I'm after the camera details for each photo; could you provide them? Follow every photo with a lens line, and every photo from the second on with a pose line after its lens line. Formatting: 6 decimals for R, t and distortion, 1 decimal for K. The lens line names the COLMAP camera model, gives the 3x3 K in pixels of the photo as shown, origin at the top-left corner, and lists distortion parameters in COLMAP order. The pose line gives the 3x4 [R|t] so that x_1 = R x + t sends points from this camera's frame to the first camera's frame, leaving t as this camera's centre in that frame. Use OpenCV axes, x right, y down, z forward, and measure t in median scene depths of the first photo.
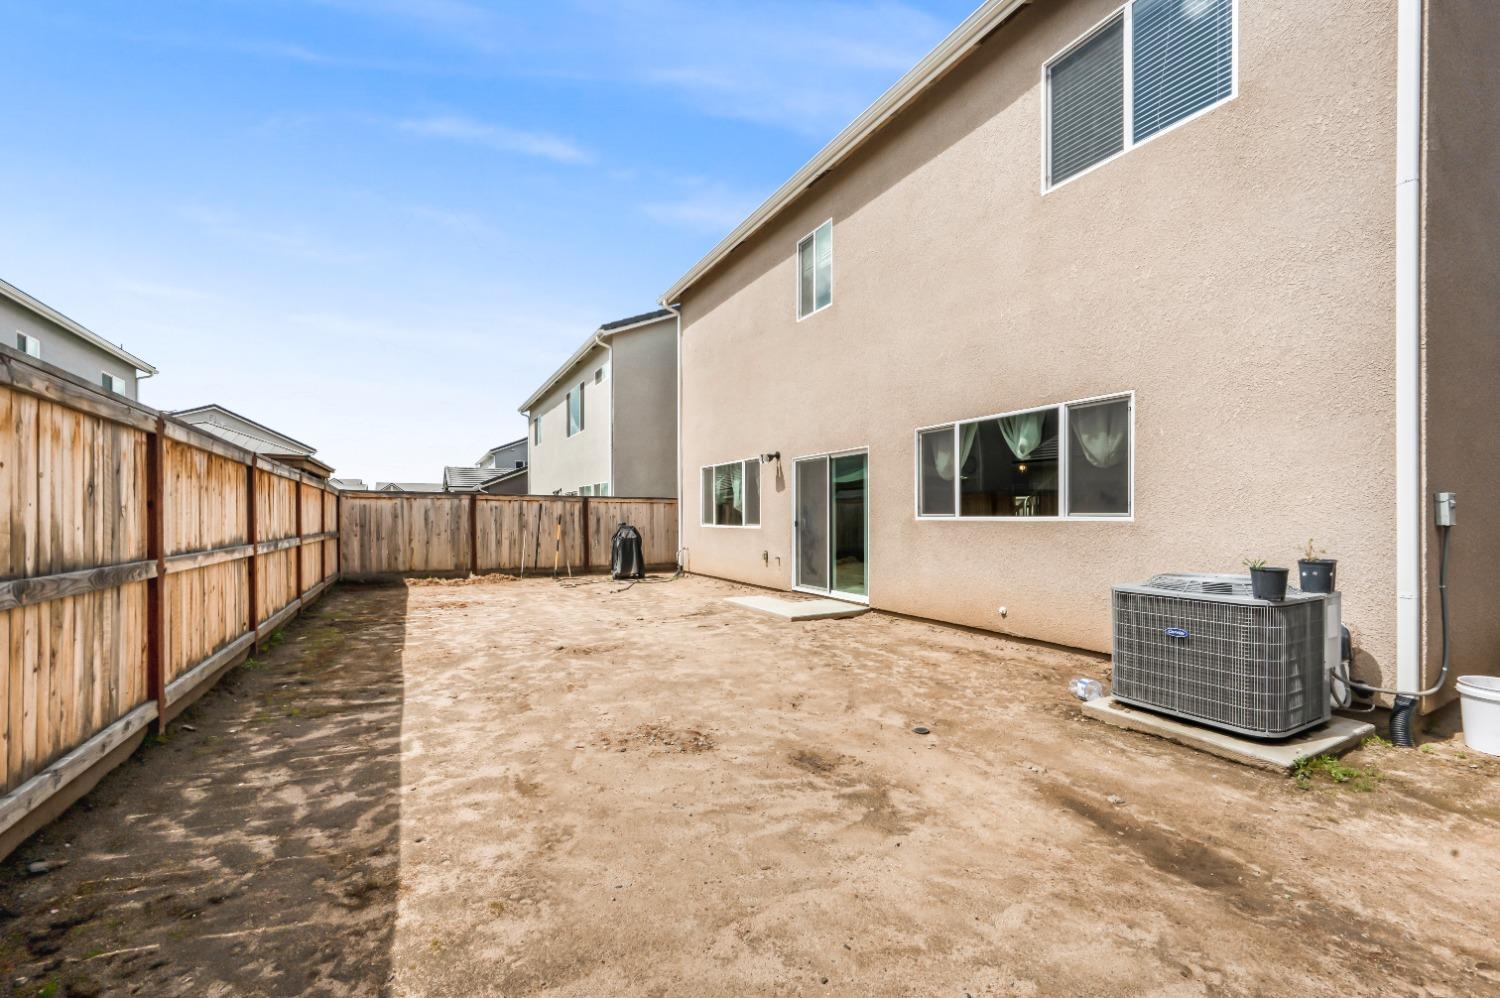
lens RADIAL K [[611.2, 0, 773.8], [0, 611.2, 521.6], [0, 0, 1]] dist [0.000517, -0.000250]
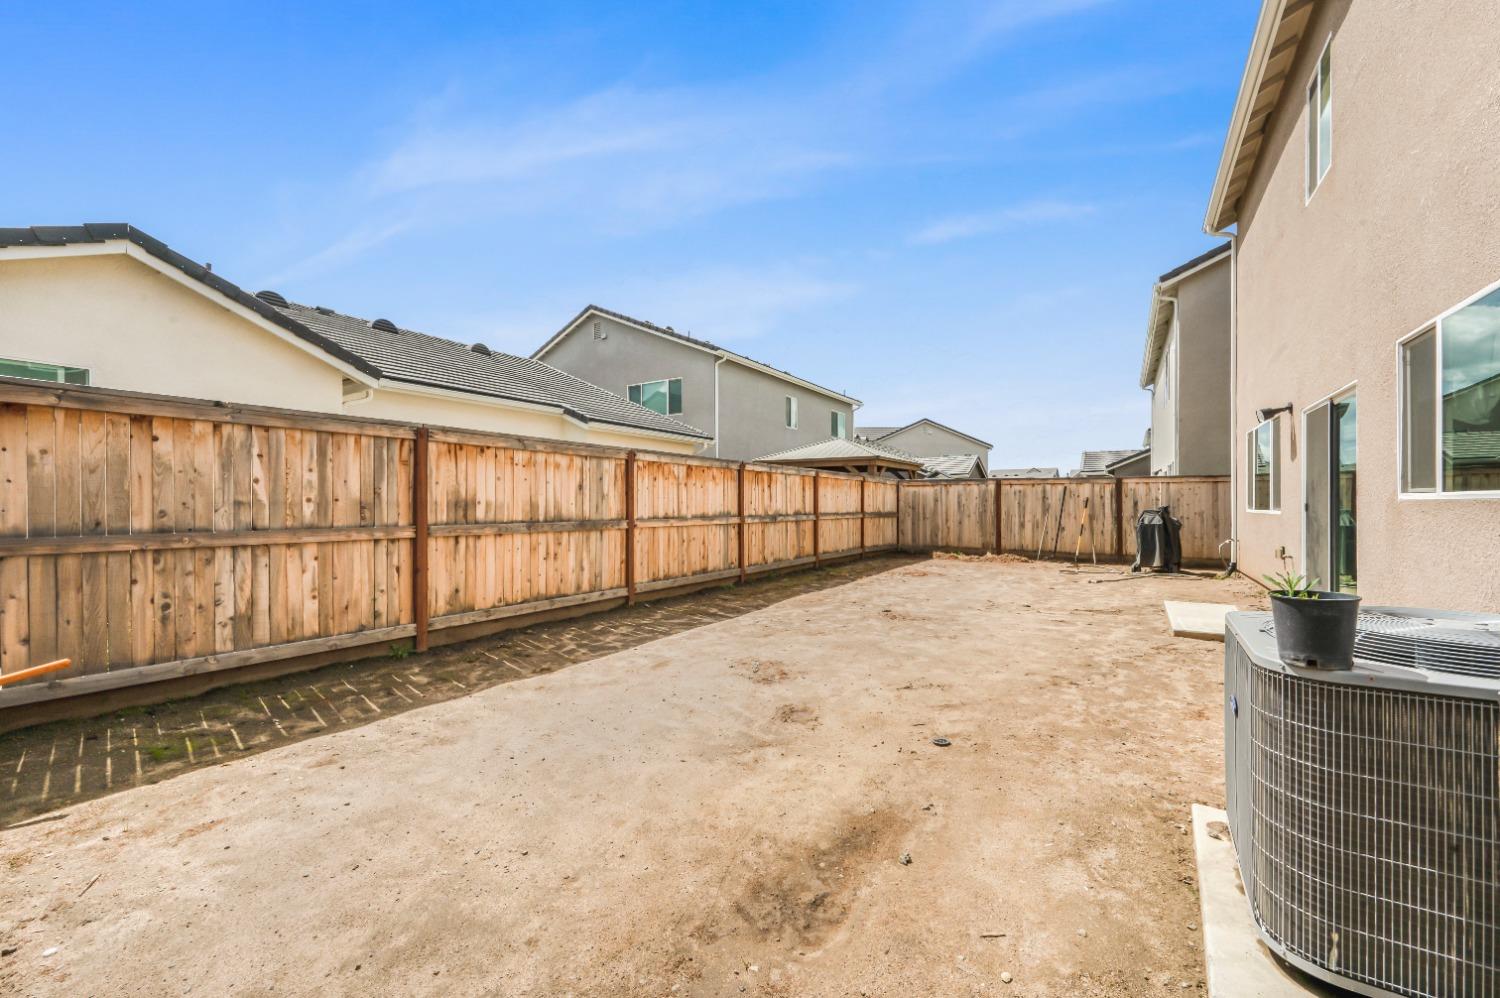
lens RADIAL K [[611.2, 0, 745.7], [0, 611.2, 500.7], [0, 0, 1]] dist [0.000517, -0.000250]
pose [[0.450355, -0.005617, -0.892832, 0.677303], [-0.003723, 0.999960, -0.008169, 0.008105], [0.892842, 0.007003, 0.450316, 0.277272]]
